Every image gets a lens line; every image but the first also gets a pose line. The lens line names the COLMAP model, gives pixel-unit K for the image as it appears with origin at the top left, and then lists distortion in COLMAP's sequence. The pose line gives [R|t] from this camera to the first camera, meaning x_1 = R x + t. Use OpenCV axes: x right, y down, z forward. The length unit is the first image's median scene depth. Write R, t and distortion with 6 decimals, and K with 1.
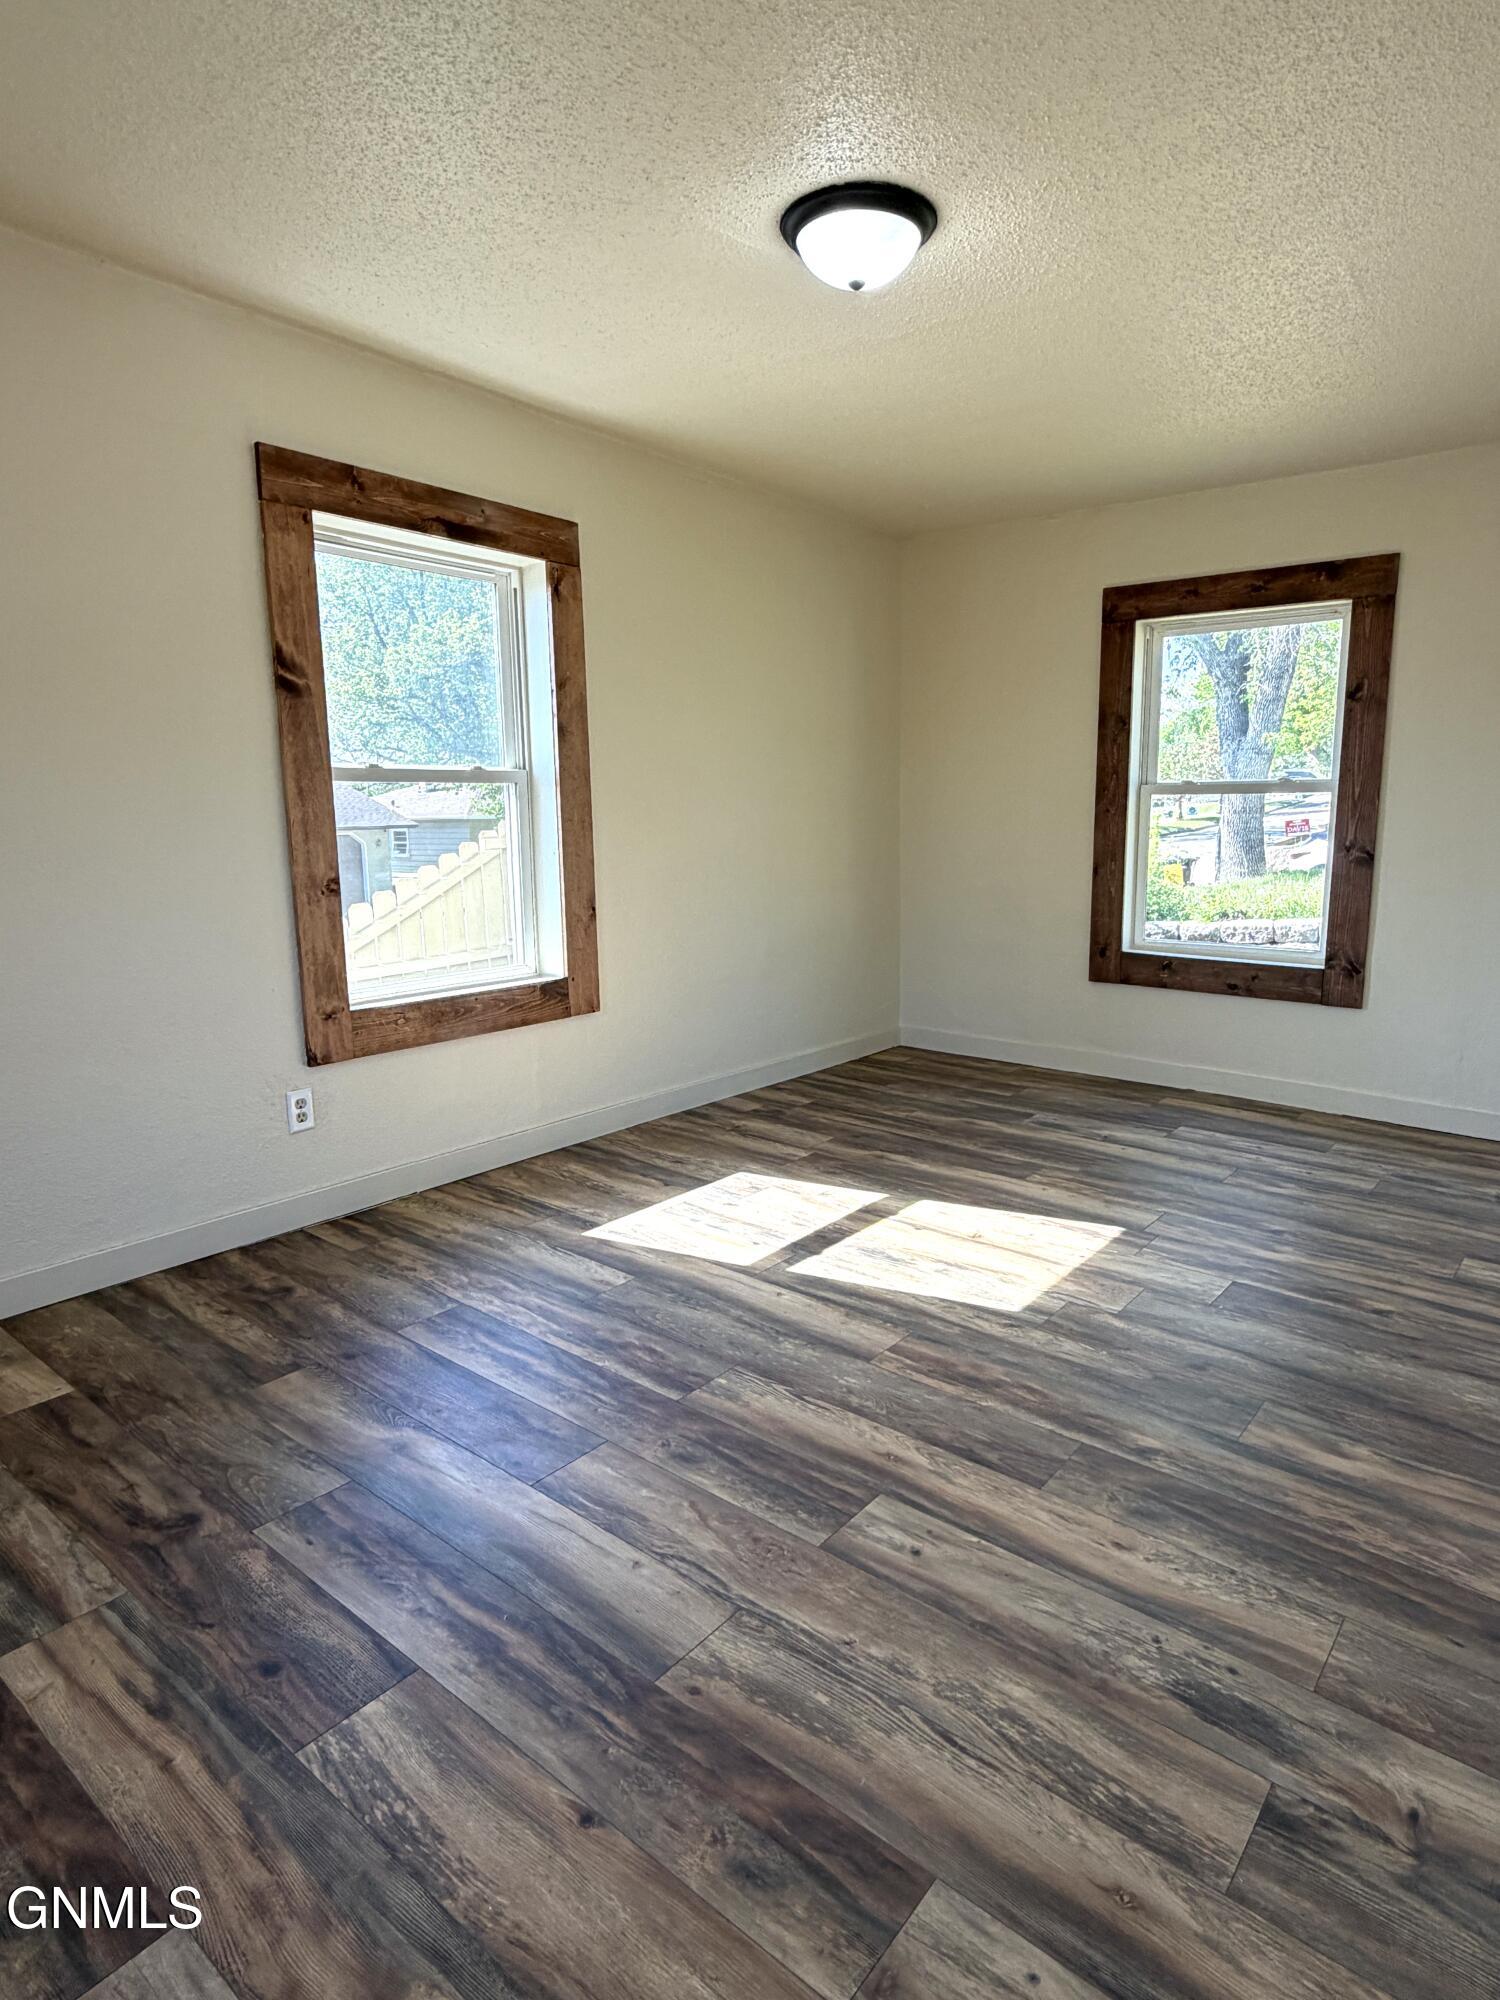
lens RADIAL K [[1143.2, 0, 750.0], [0, 1143.2, 1000.0], [0, 0, 1]] dist [-0.002864, -0.001974]
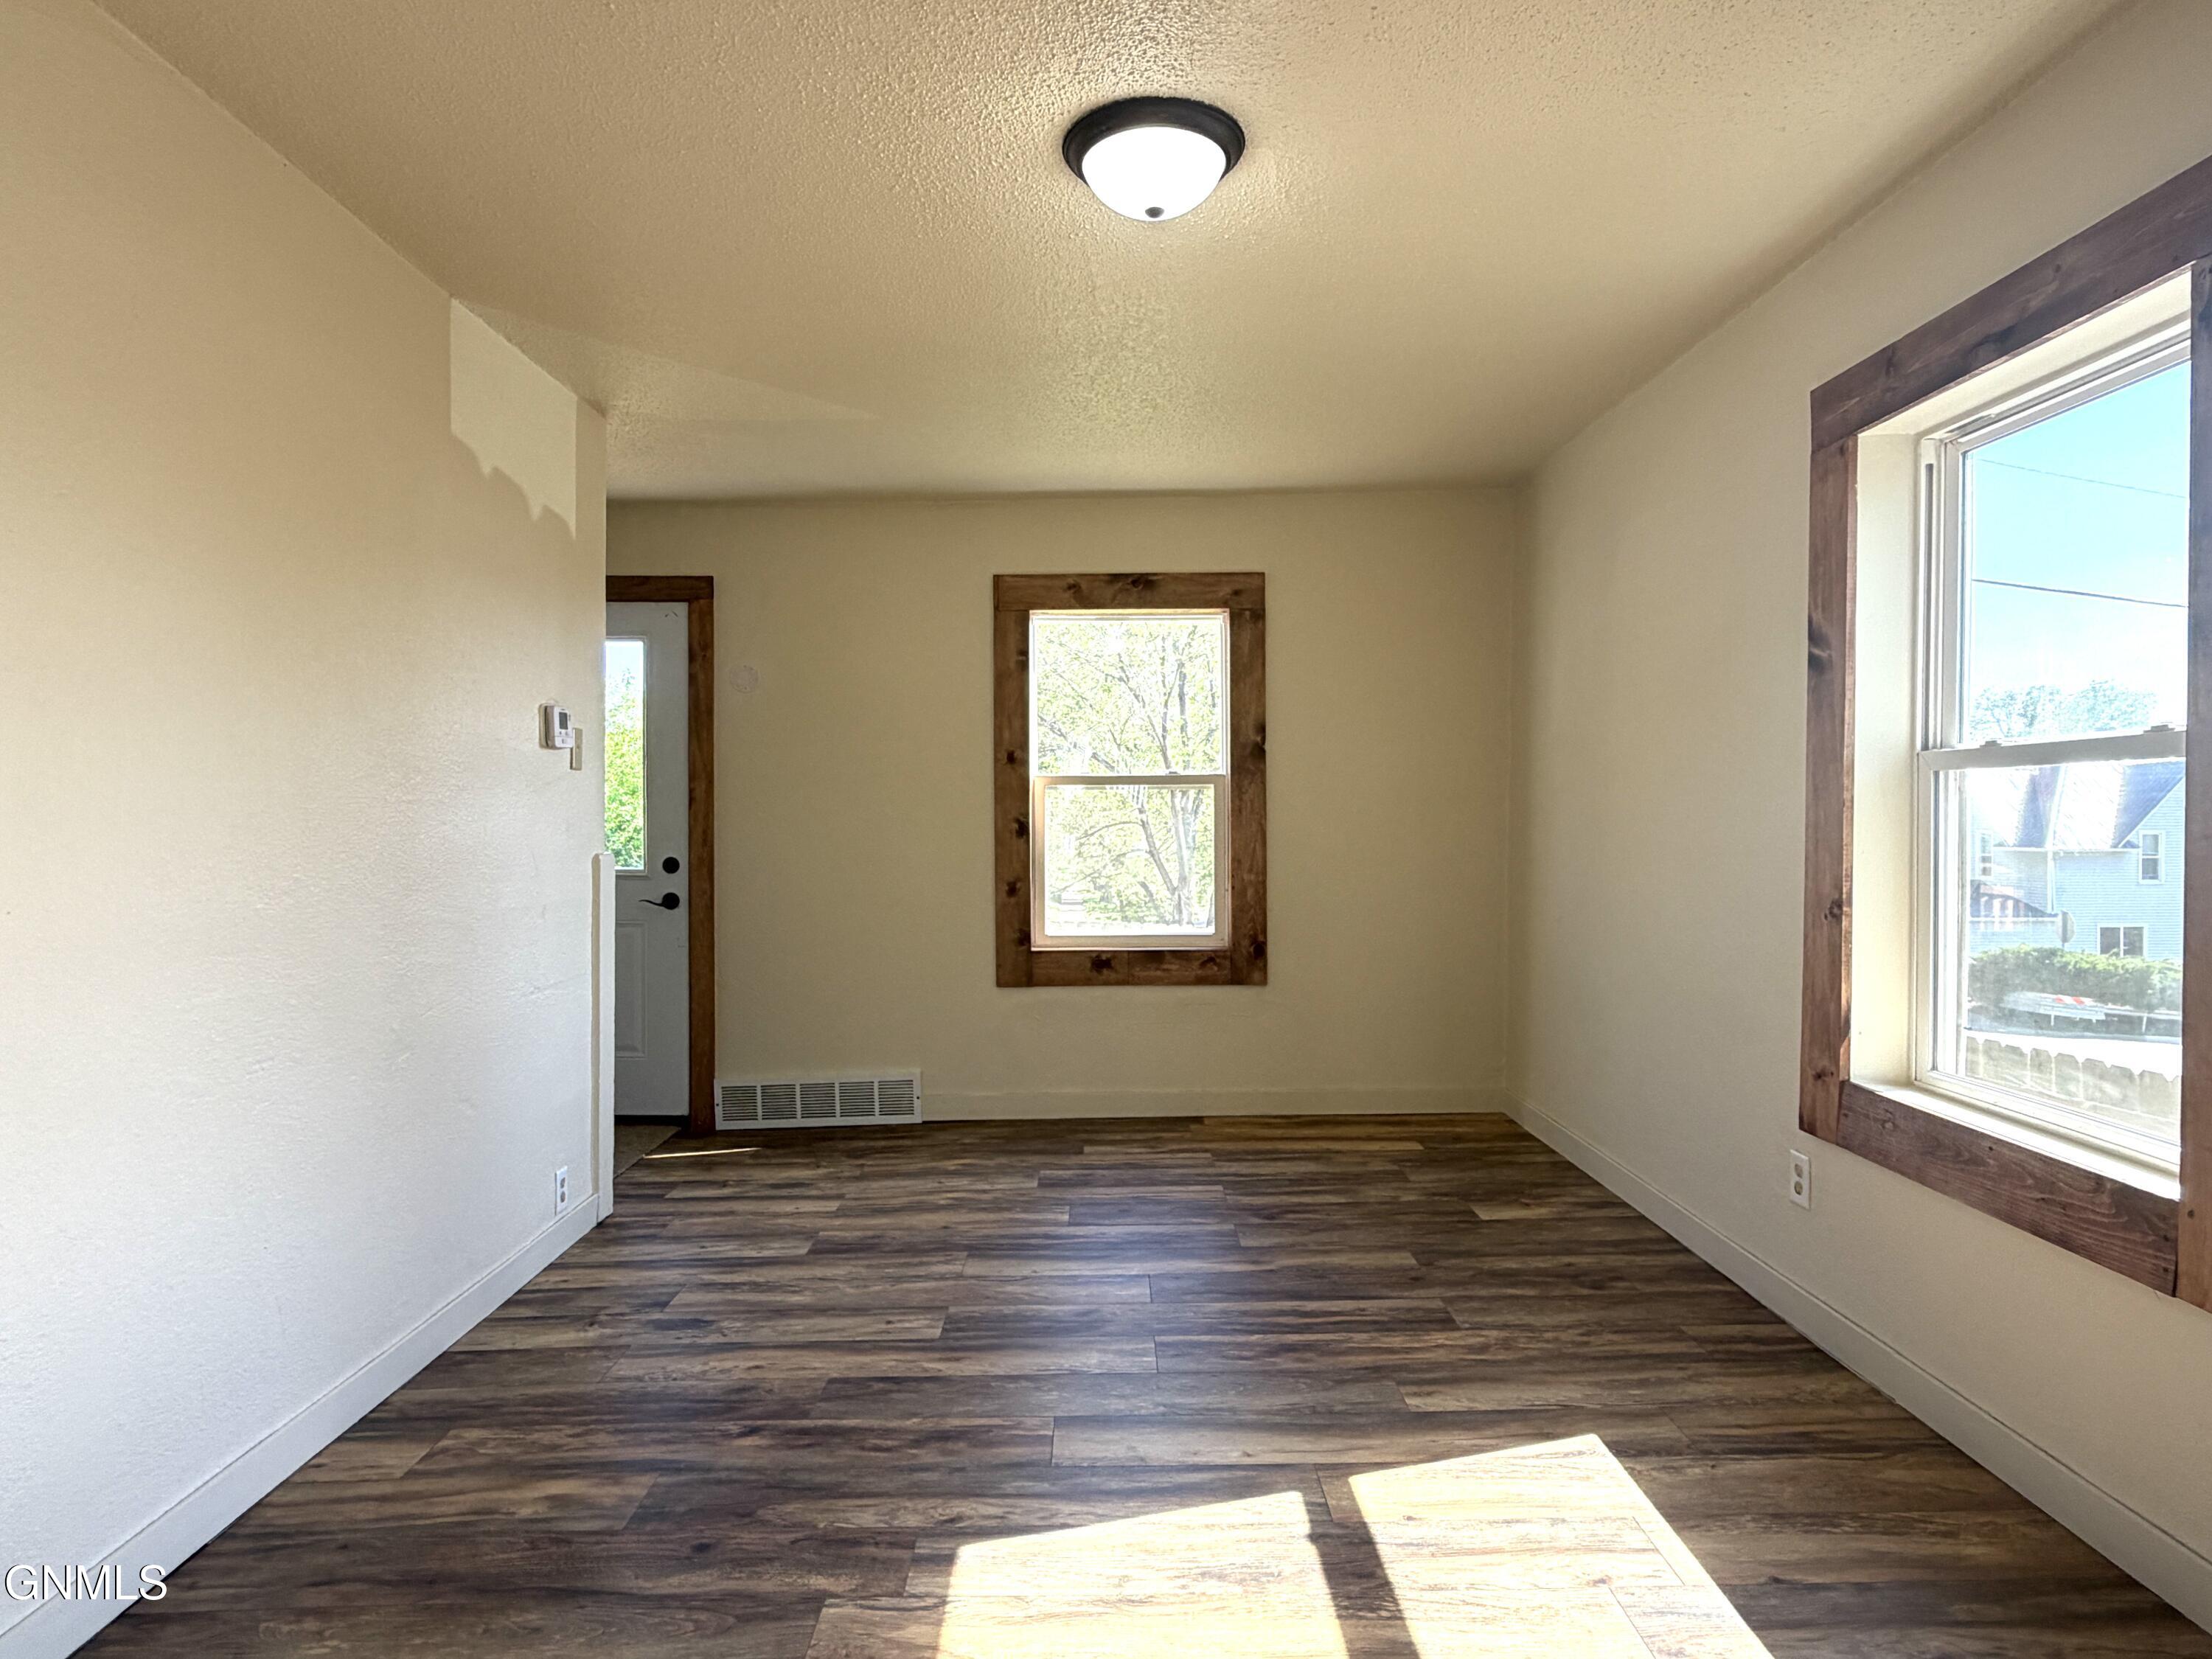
lens RADIAL K [[1264.4, 0, 1106.0], [0, 1264.4, 829.5], [0, 0, 1]] dist [-0.002864, -0.001974]
pose [[-0.775628, 0.019937, -0.630875, 0.762465], [-0.094328, 0.984615, 0.147088, -0.324442], [0.624102, 0.173595, -0.761814, 1.868206]]
